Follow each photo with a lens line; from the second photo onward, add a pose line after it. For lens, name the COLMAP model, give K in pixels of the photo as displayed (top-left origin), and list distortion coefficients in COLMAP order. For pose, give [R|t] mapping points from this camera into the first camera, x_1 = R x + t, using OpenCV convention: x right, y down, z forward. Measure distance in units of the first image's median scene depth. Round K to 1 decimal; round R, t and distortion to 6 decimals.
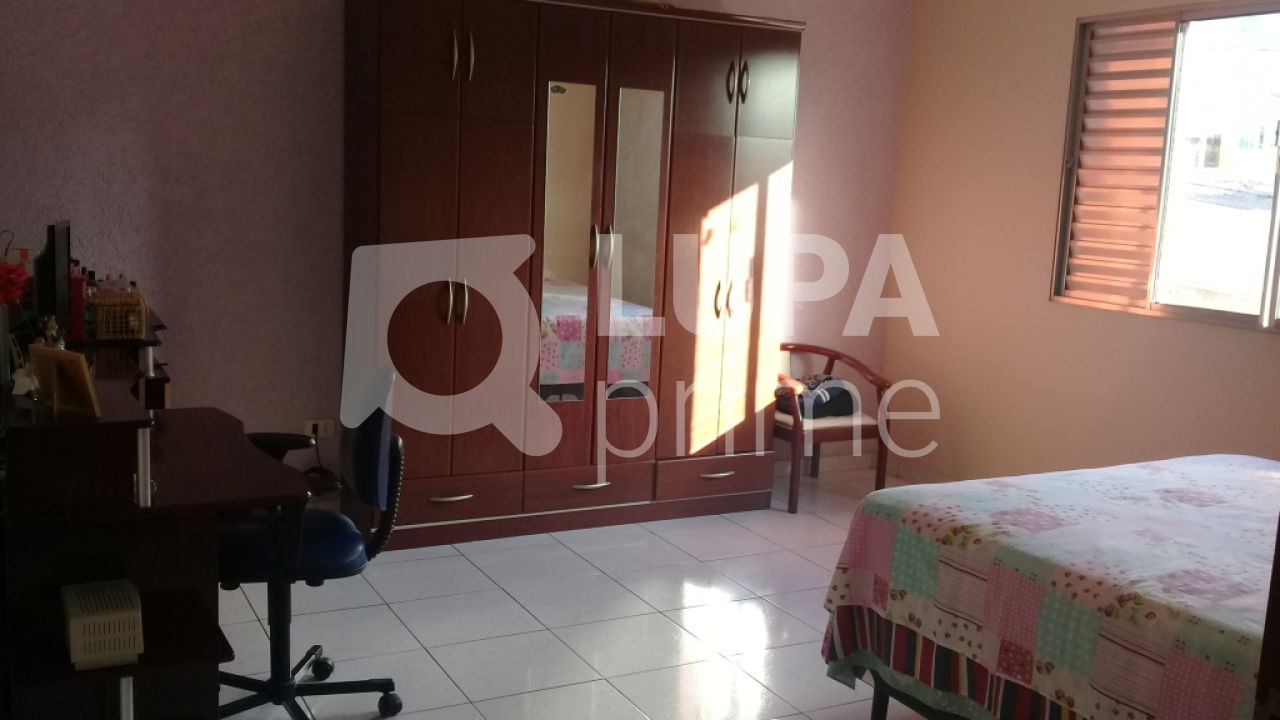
lens RADIAL K [[1150.6, 0, 640.0], [0, 1150.6, 360.0], [0, 0, 1]] dist [0.043955, -0.082528]
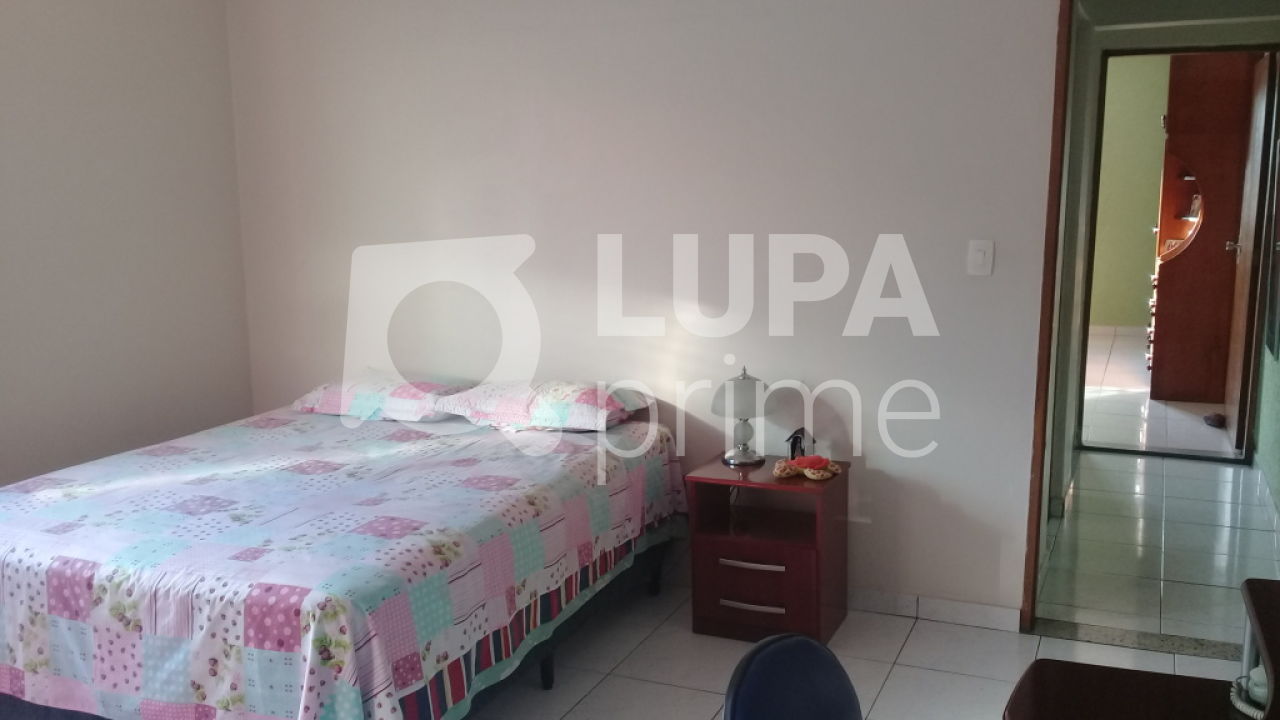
lens RADIAL K [[1150.6, 0, 640.0], [0, 1150.6, 360.0], [0, 0, 1]] dist [0.043955, -0.082528]
pose [[-0.610137, -0.163685, 0.775203, -0.611747], [0.111725, 0.950874, 0.288713, -0.294653], [-0.784379, 0.262764, -0.561876, 1.399660]]
